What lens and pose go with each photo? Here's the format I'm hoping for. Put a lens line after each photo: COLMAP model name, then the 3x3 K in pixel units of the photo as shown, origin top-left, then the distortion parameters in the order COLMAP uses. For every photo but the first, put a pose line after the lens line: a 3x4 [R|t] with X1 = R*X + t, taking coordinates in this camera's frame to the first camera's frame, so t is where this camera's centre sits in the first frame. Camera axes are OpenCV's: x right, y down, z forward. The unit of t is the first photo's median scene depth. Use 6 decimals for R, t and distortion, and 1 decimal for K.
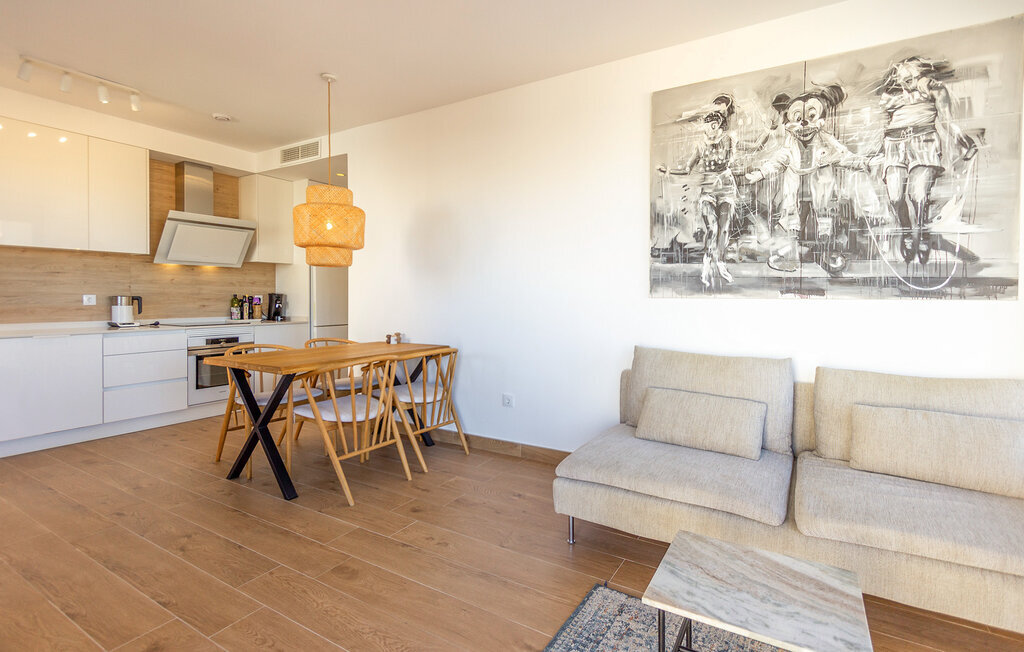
lens RADIAL K [[505.1, 0, 468.4], [0, 505.1, 305.3], [0, 0, 1]] dist [0.016587, -0.006105]
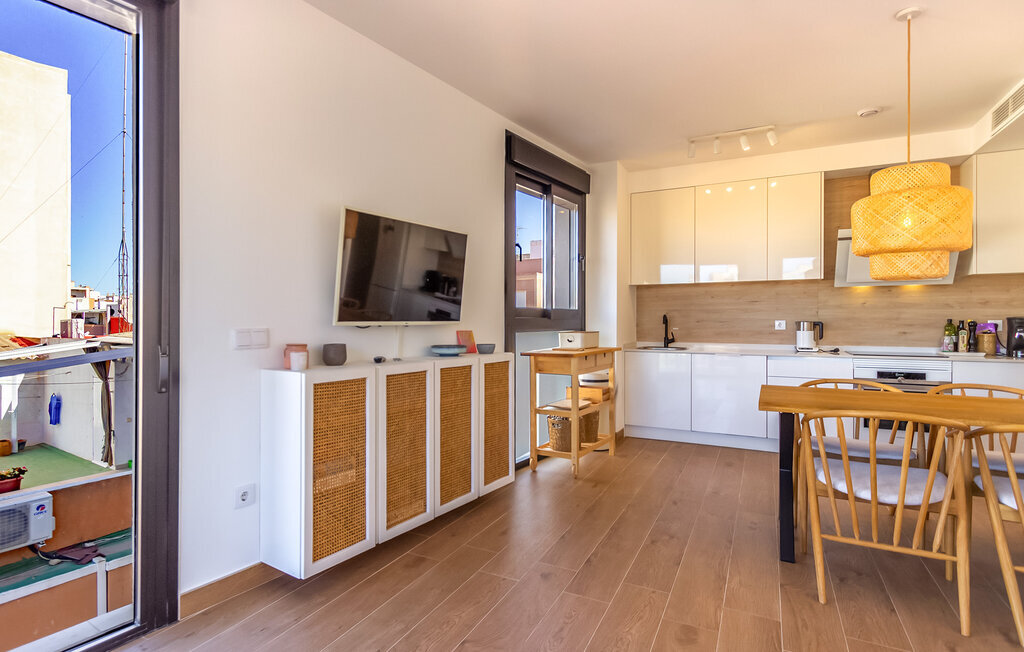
lens RADIAL K [[516.5, 0, 496.3], [0, 516.5, 325.1], [0, 0, 1]] dist [-0.004119, -0.001397]
pose [[0.102789, 0.005203, -0.994690, 0.284260], [-0.017218, 0.999846, 0.003450, -0.003660], [0.994554, 0.016772, 0.102863, 0.266049]]
